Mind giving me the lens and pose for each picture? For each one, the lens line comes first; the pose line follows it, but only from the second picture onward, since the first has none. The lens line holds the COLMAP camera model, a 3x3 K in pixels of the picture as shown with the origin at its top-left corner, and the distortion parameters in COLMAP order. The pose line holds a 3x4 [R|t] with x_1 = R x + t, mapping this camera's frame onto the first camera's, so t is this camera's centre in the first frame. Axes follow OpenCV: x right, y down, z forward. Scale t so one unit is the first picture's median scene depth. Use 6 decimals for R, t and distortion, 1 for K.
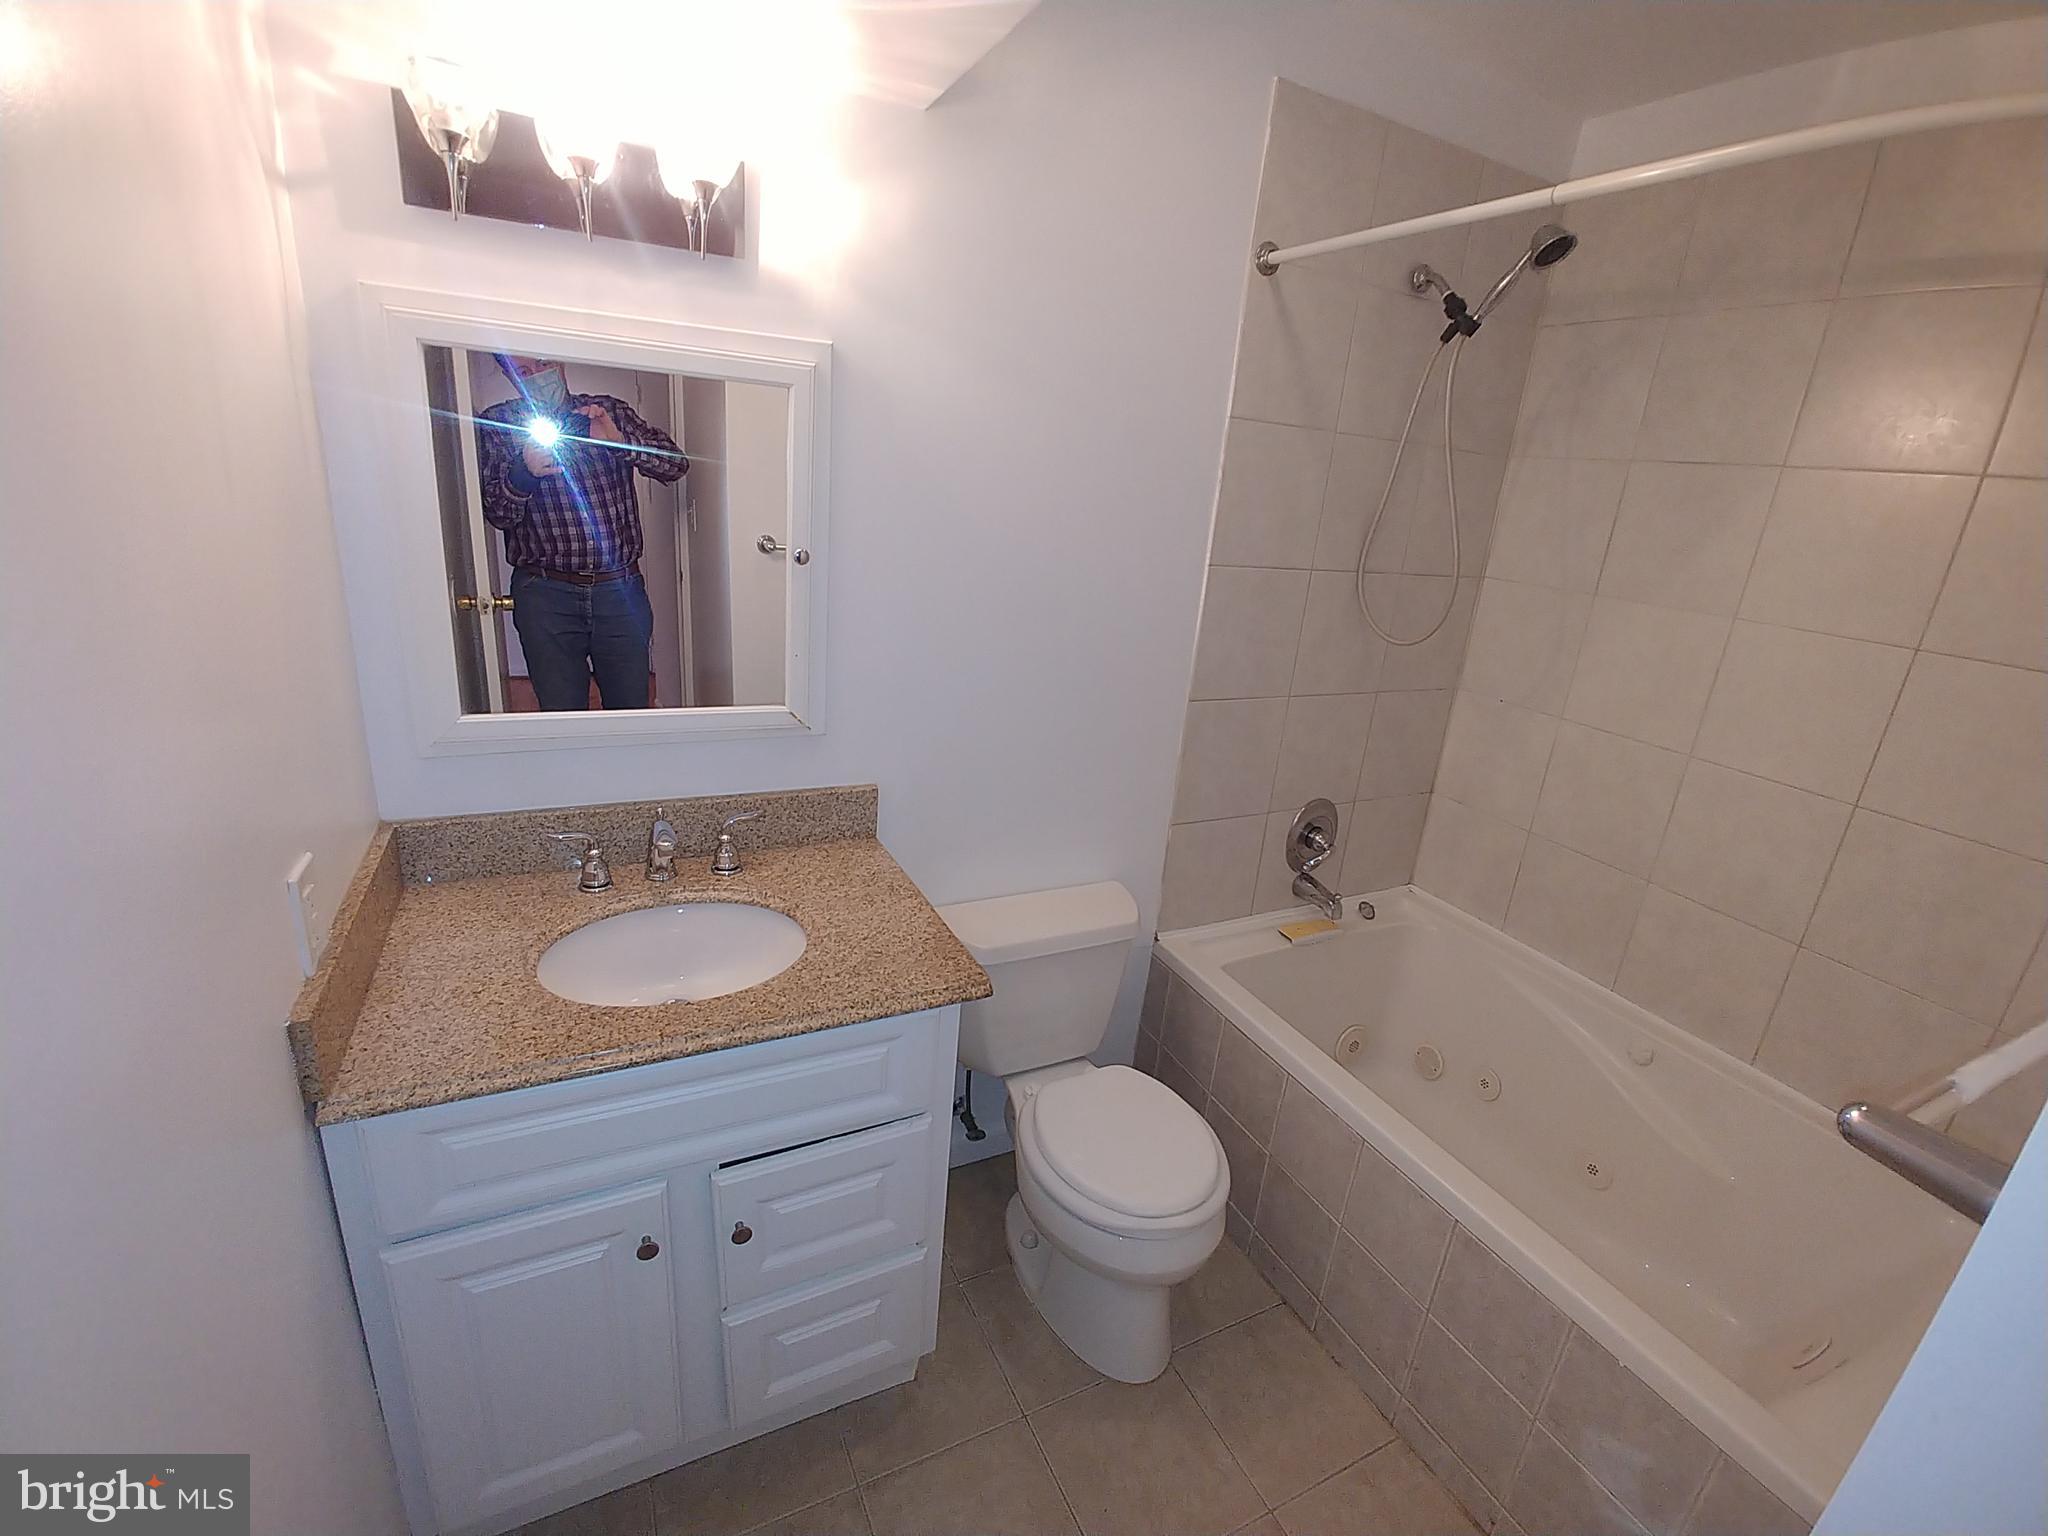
lens RADIAL K [[889.0, 0, 1021.2], [0, 889.0, 761.4], [0, 0, 1]] dist [-0.039701, 0.010540]
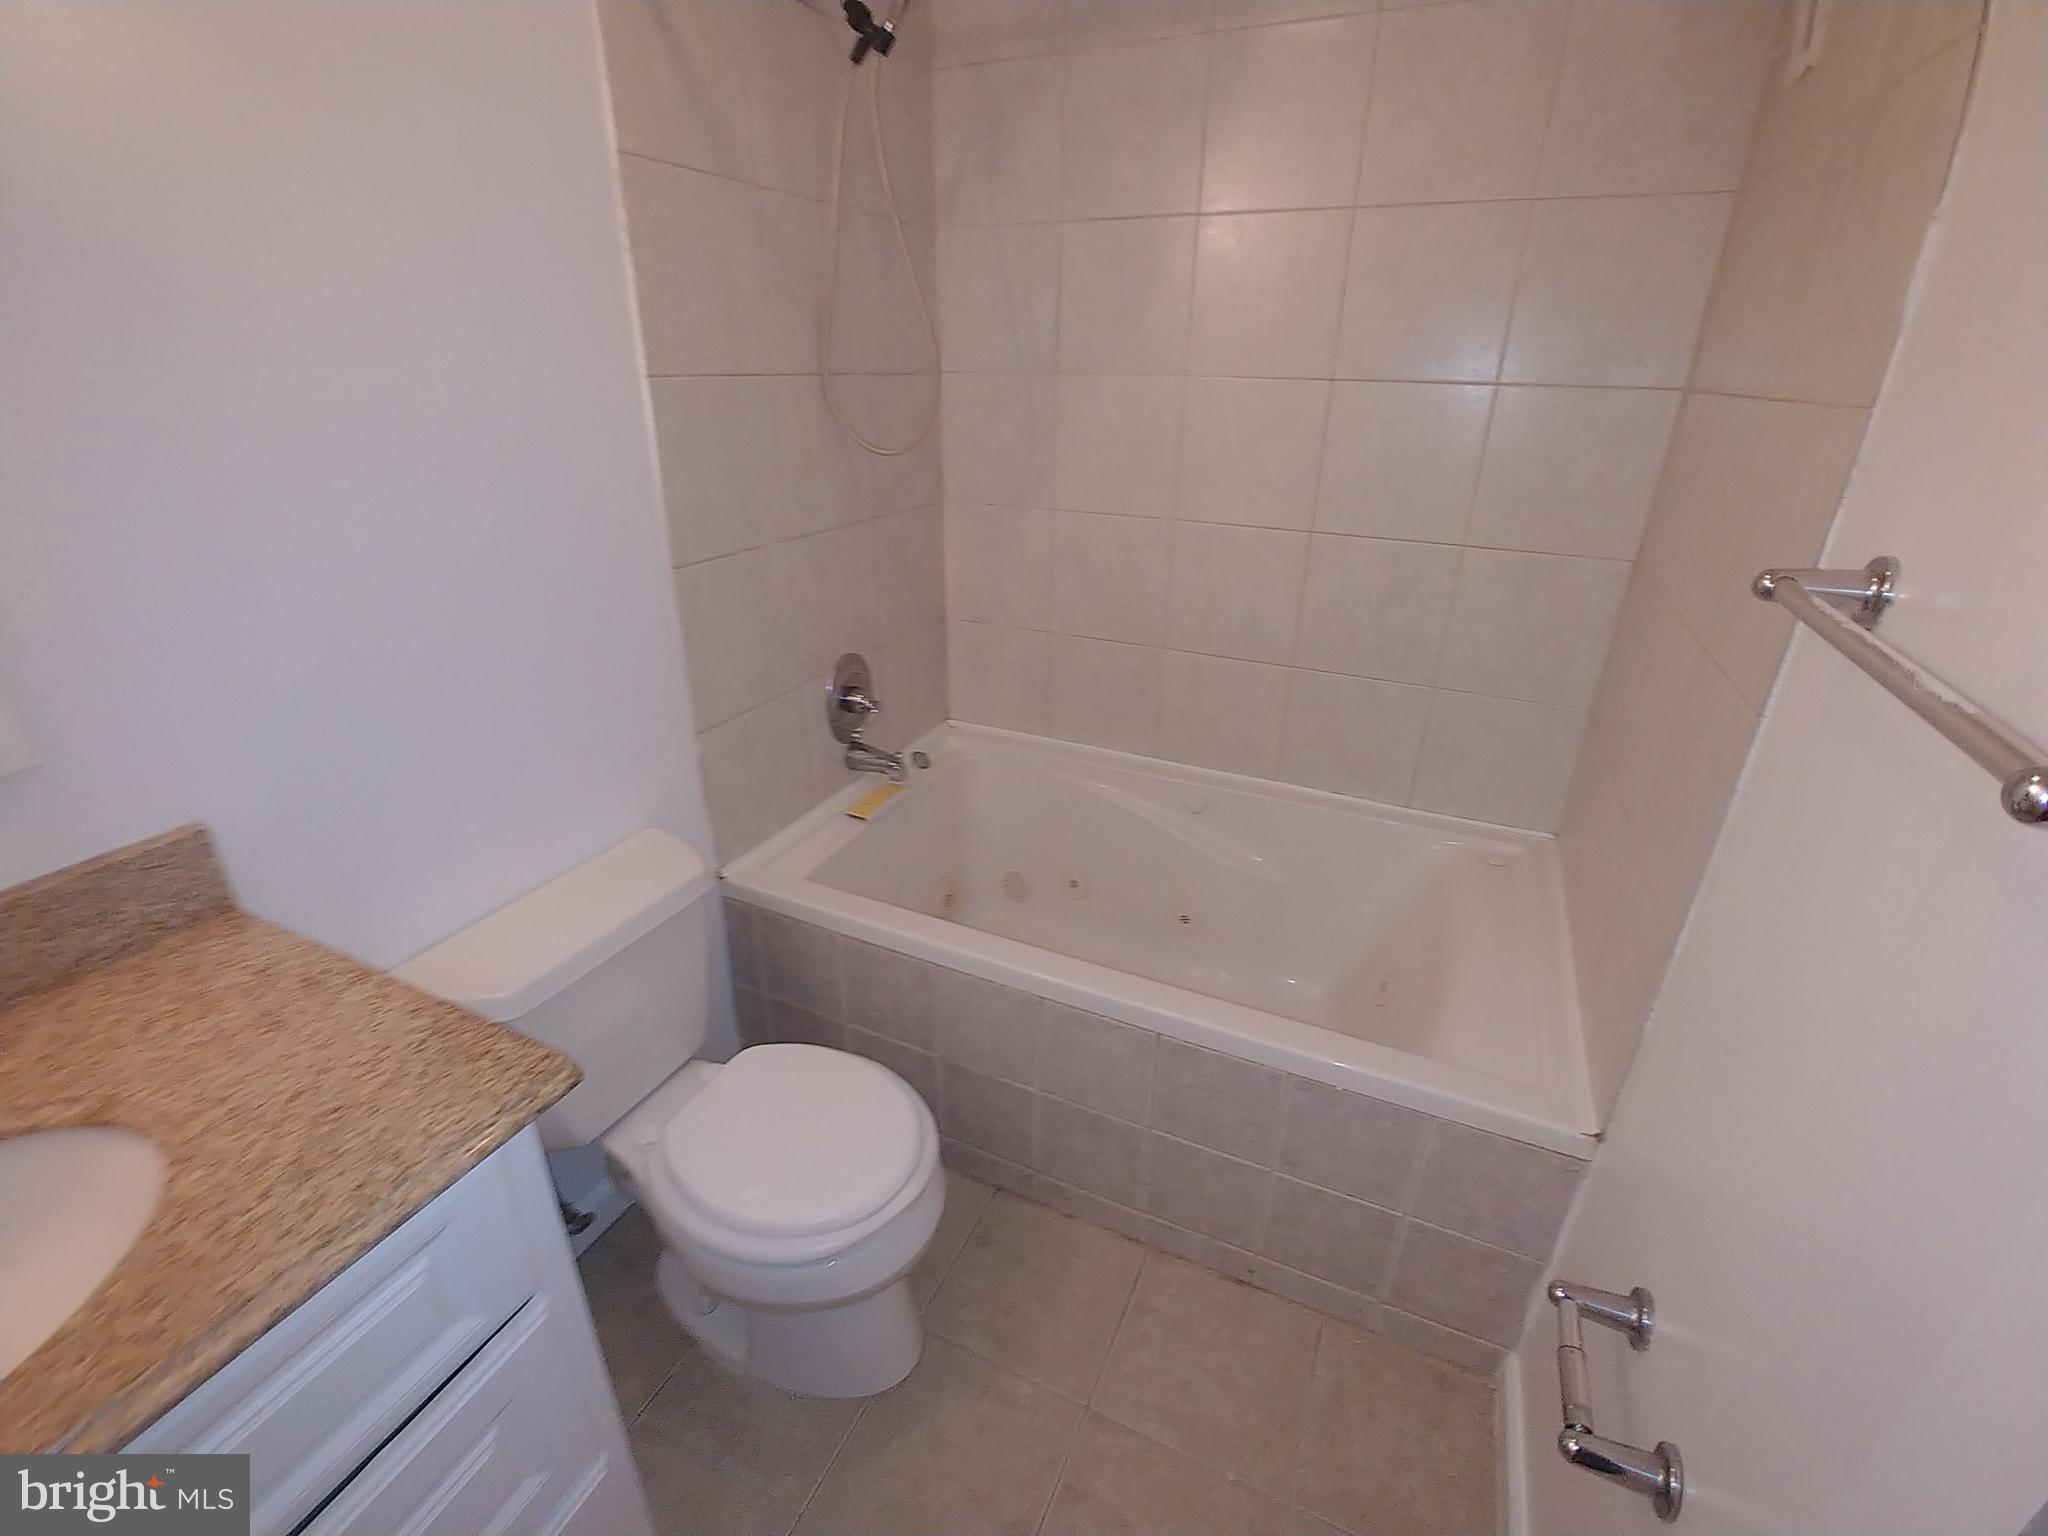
lens RADIAL K [[889.0, 0, 1021.2], [0, 889.0, 761.4], [0, 0, 1]] dist [-0.039701, 0.010540]
pose [[0.780521, -0.319946, 0.537050, -0.035357], [0.243814, 0.946869, 0.209748, 0.000925], [-0.575624, -0.032773, 0.817058, 0.234346]]
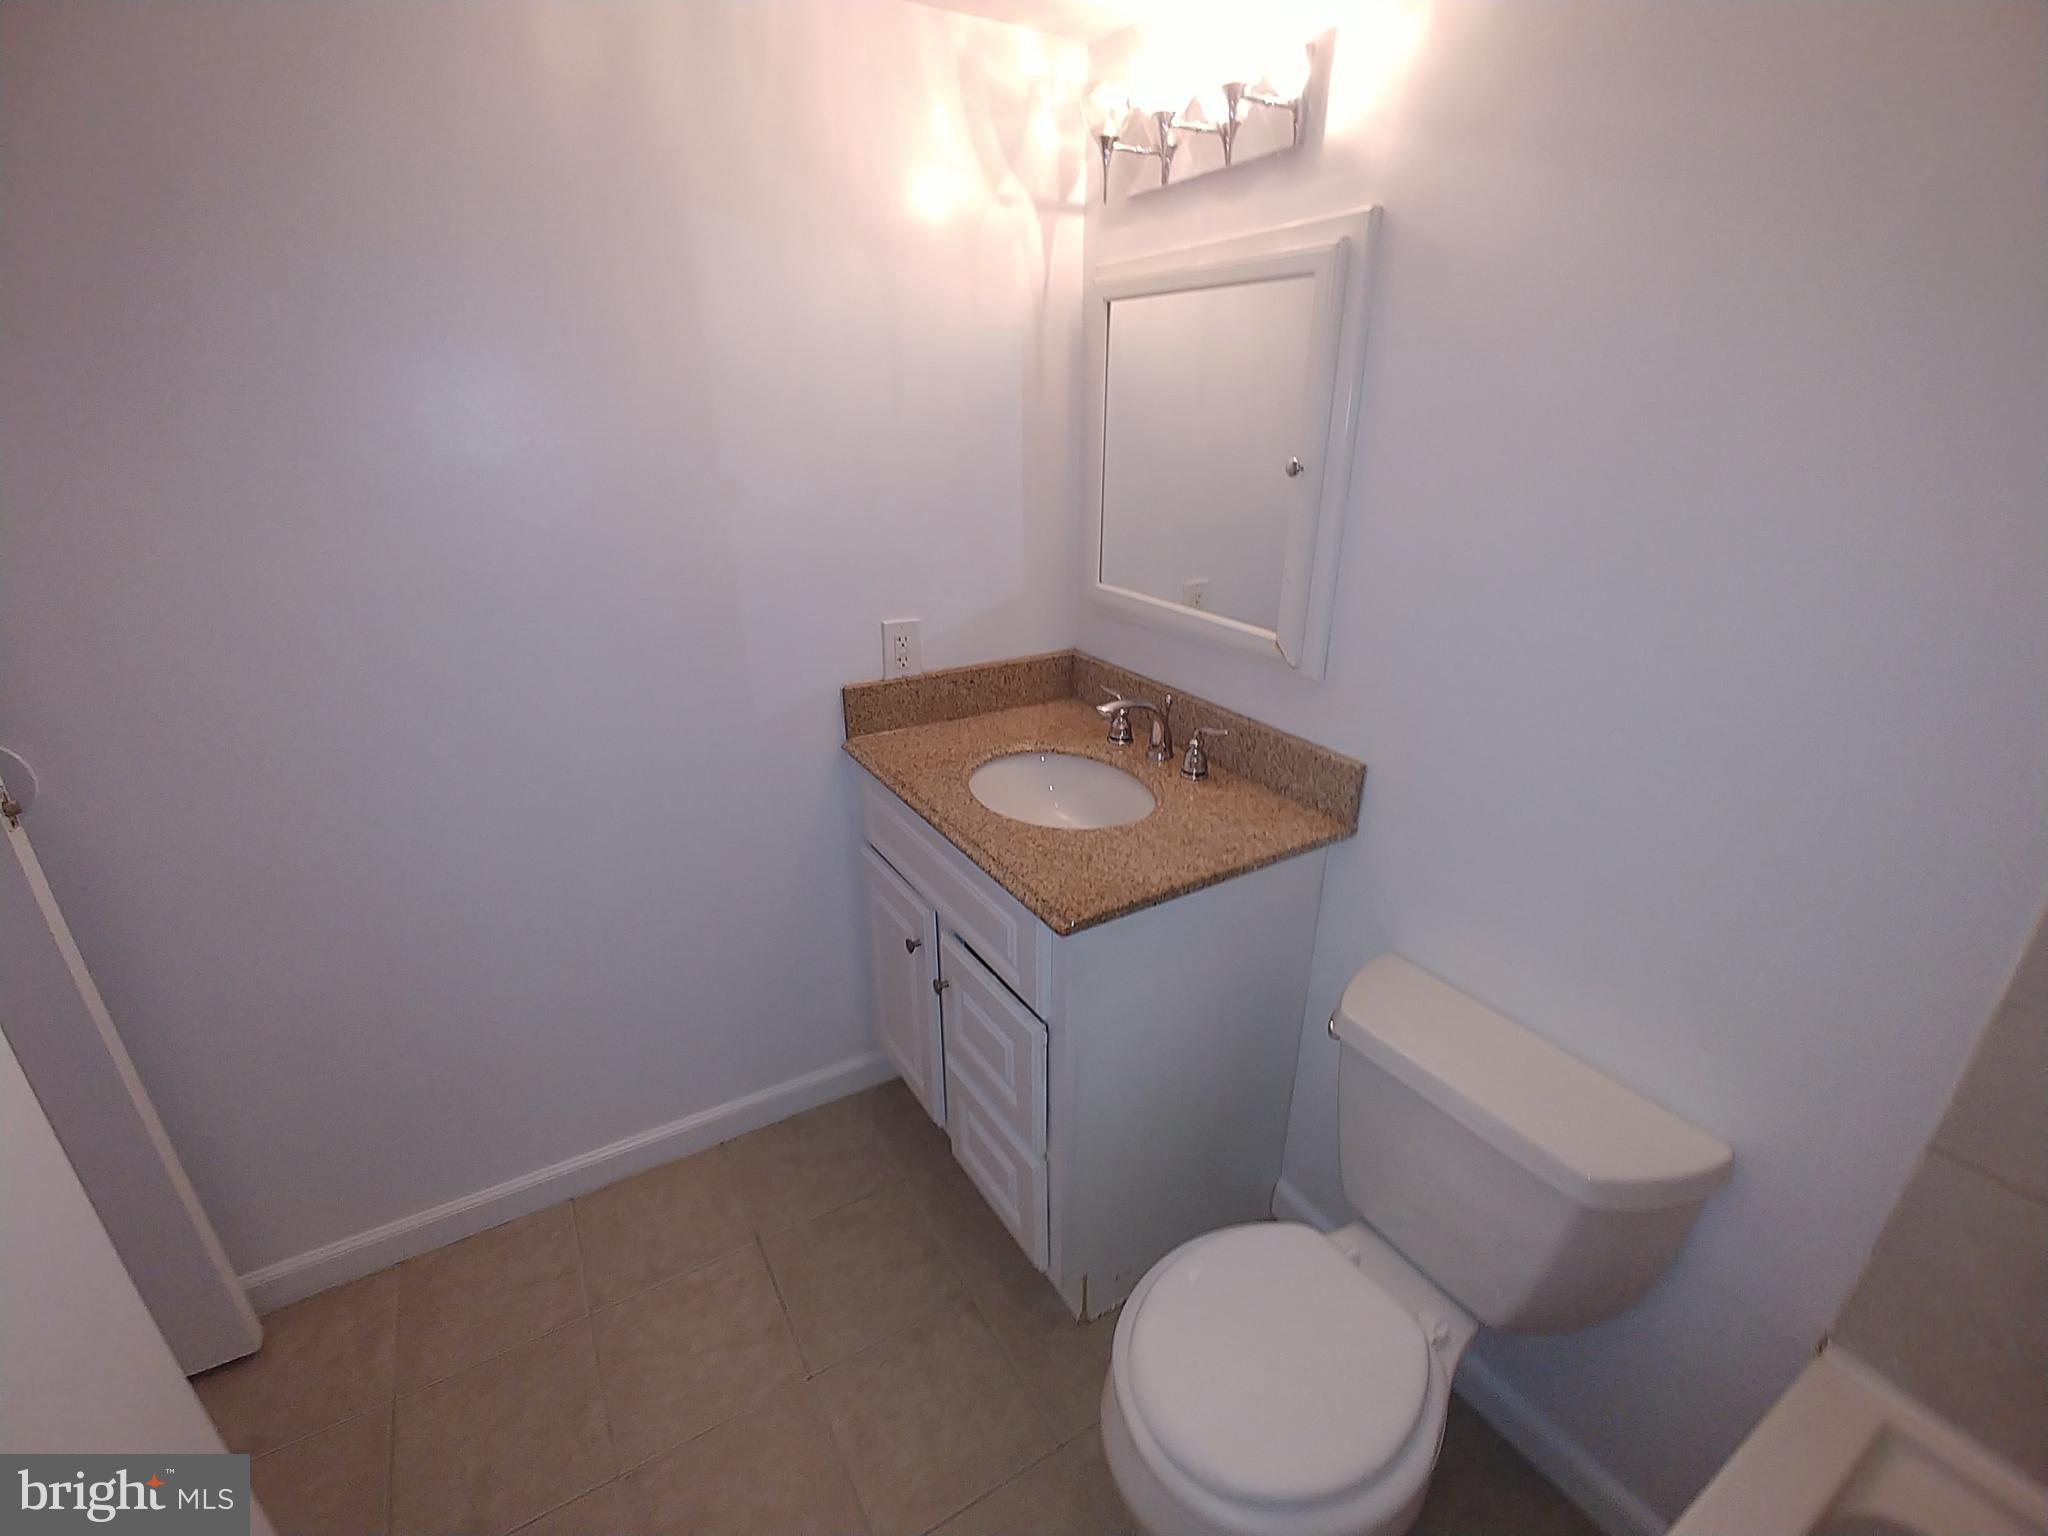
lens RADIAL K [[889.0, 0, 1021.2], [0, 889.0, 761.4], [0, 0, 1]] dist [-0.039701, 0.010540]
pose [[0.081772, 0.292099, -0.952886, 0.541813], [-0.302450, 0.918274, 0.255534, -0.082274], [0.949651, 0.267304, 0.163434, 0.540196]]
